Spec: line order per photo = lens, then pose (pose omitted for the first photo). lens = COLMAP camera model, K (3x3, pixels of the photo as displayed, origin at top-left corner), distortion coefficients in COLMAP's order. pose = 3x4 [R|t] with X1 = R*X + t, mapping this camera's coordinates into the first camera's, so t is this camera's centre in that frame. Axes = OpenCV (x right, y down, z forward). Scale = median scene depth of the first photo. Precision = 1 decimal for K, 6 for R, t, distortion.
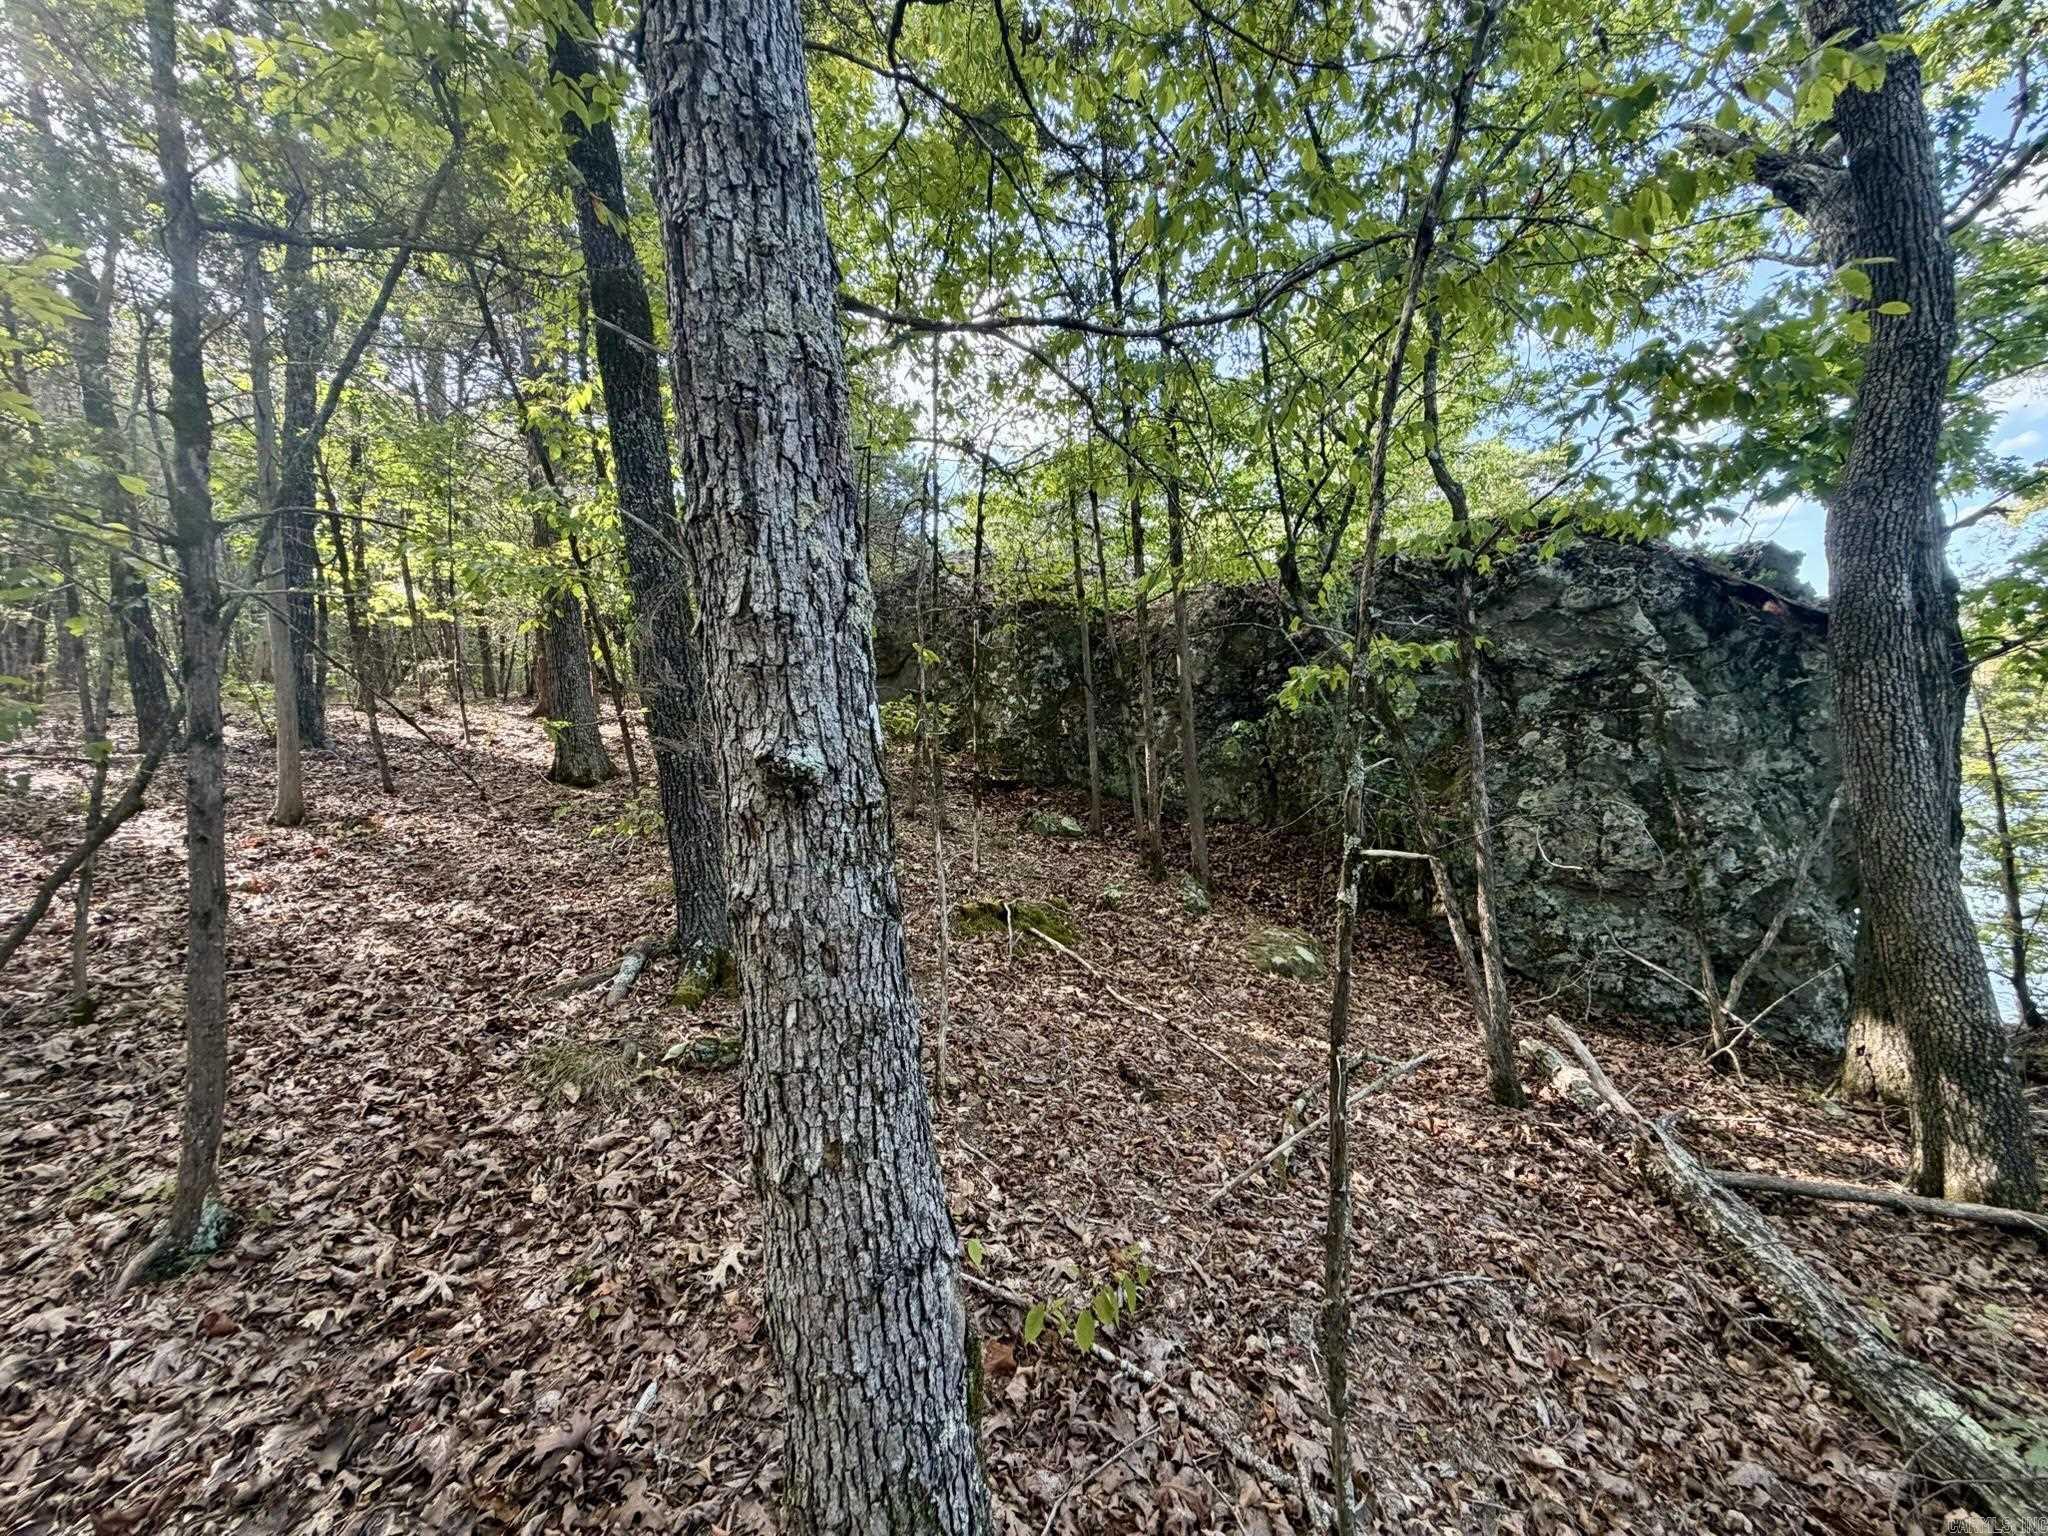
lens RADIAL K [[821.9, 0, 1019.7], [0, 821.9, 759.2], [0, 0, 1]] dist [-0.001205, 0.001157]
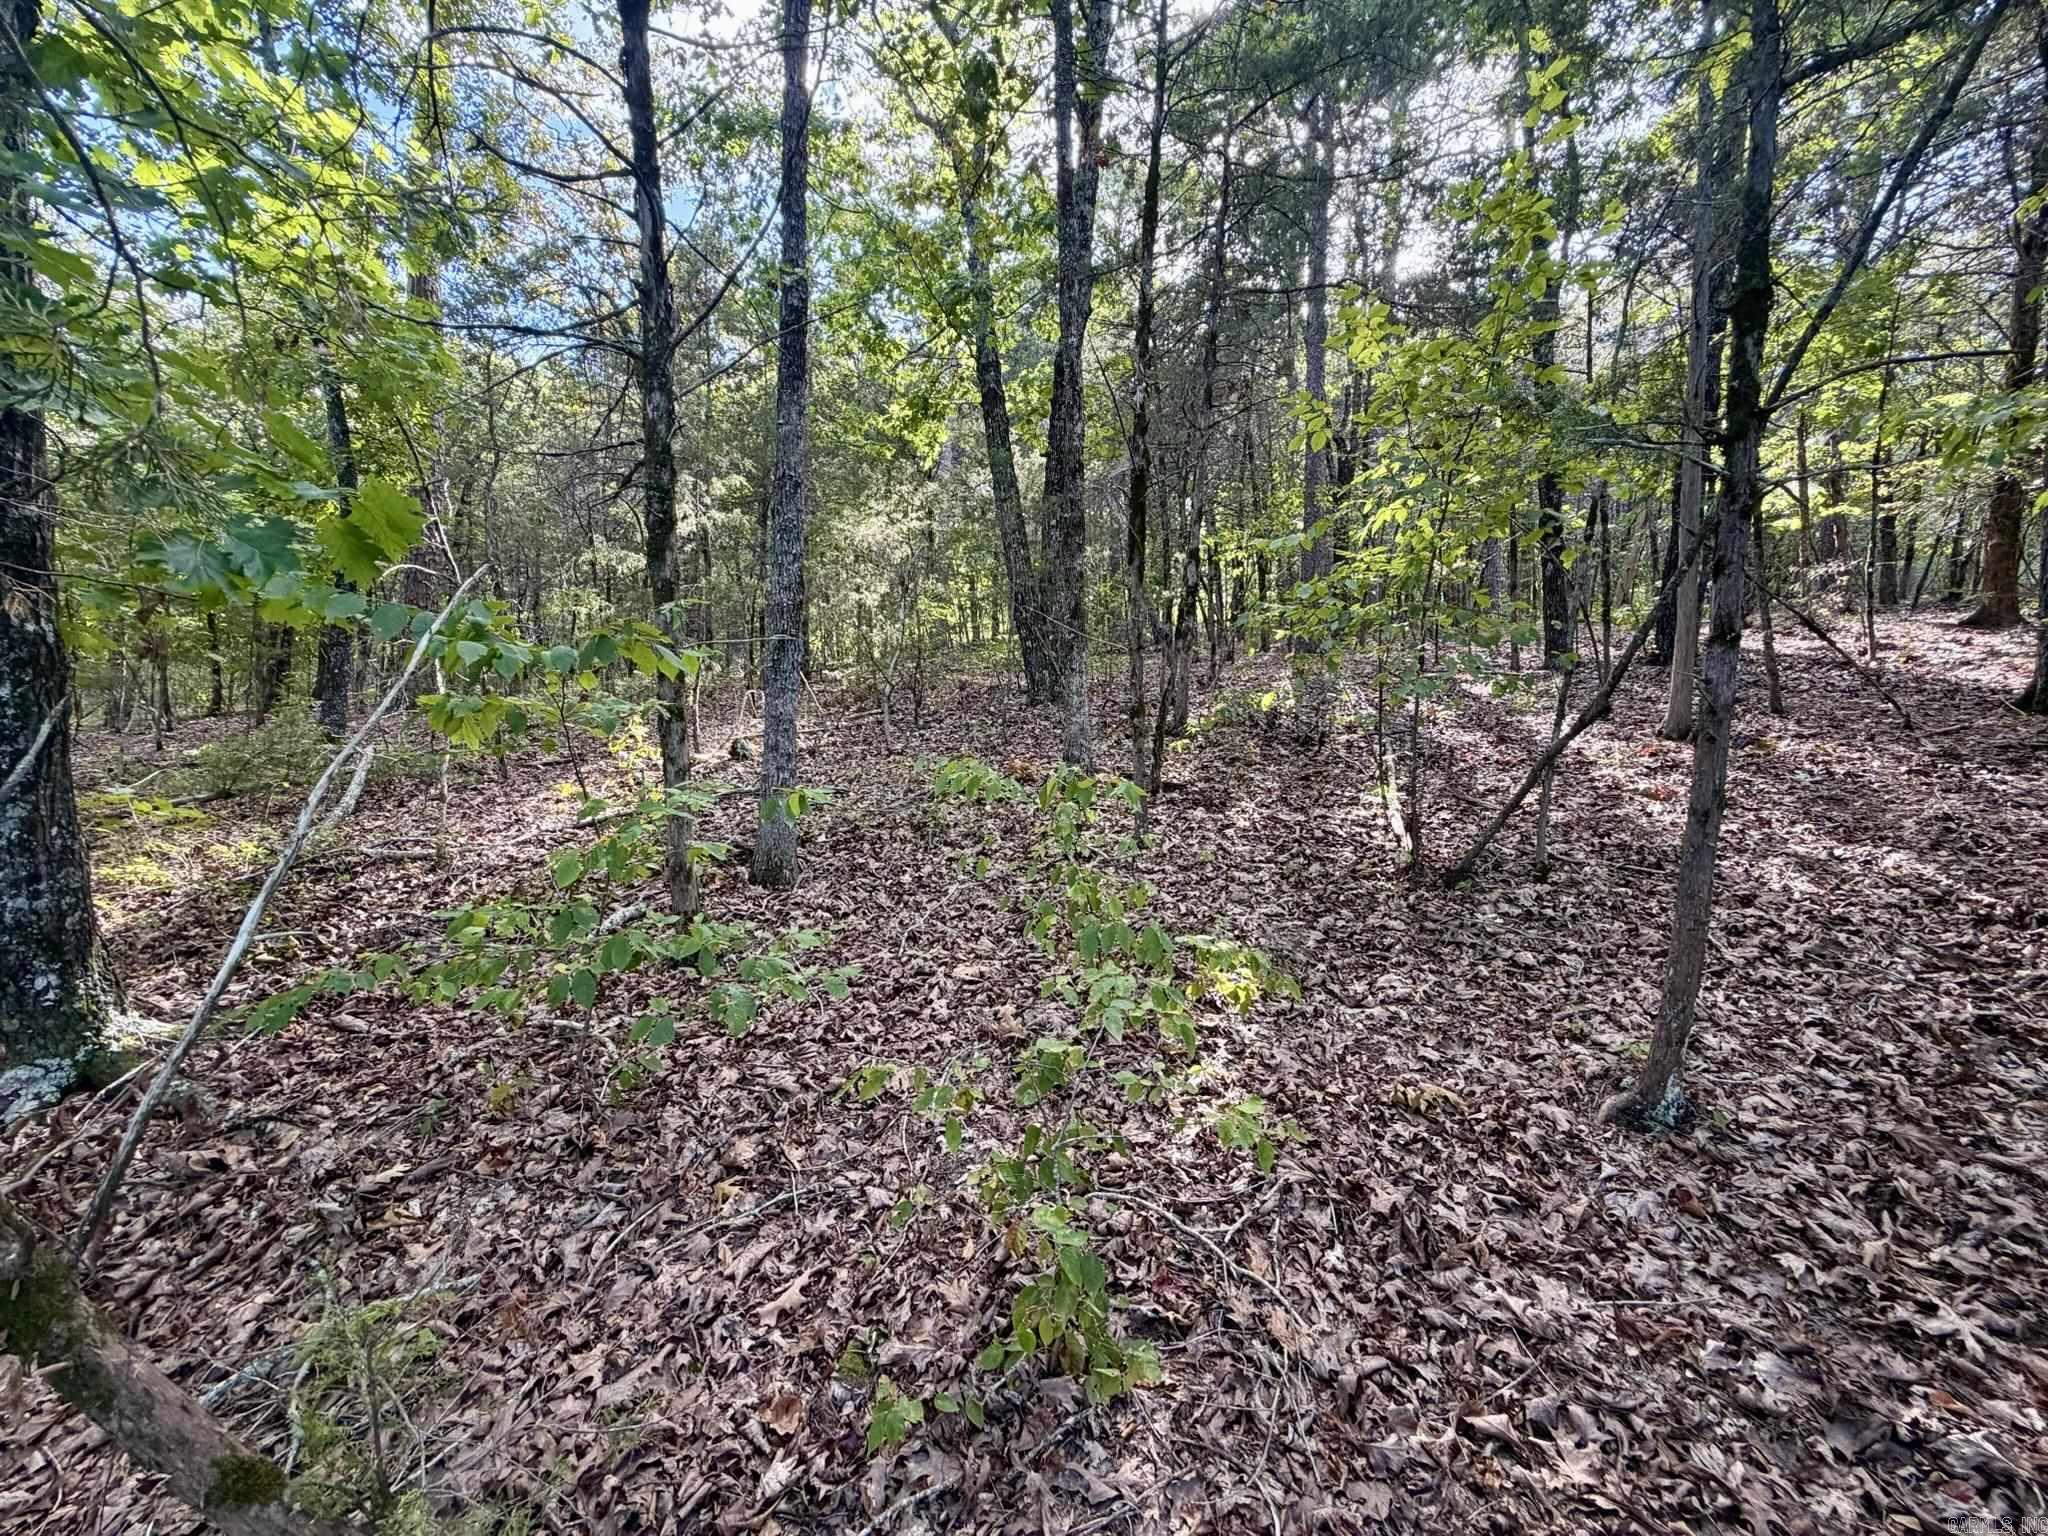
lens RADIAL K [[821.9, 0, 1020.4], [0, 821.9, 770.3], [0, 0, 1]] dist [-0.001205, 0.001157]
pose [[0.211856, 0.123662, -0.969446, -0.124450], [-0.019074, 0.992297, 0.122408, 0.017681], [0.977115, -0.007442, 0.212583, -0.028388]]
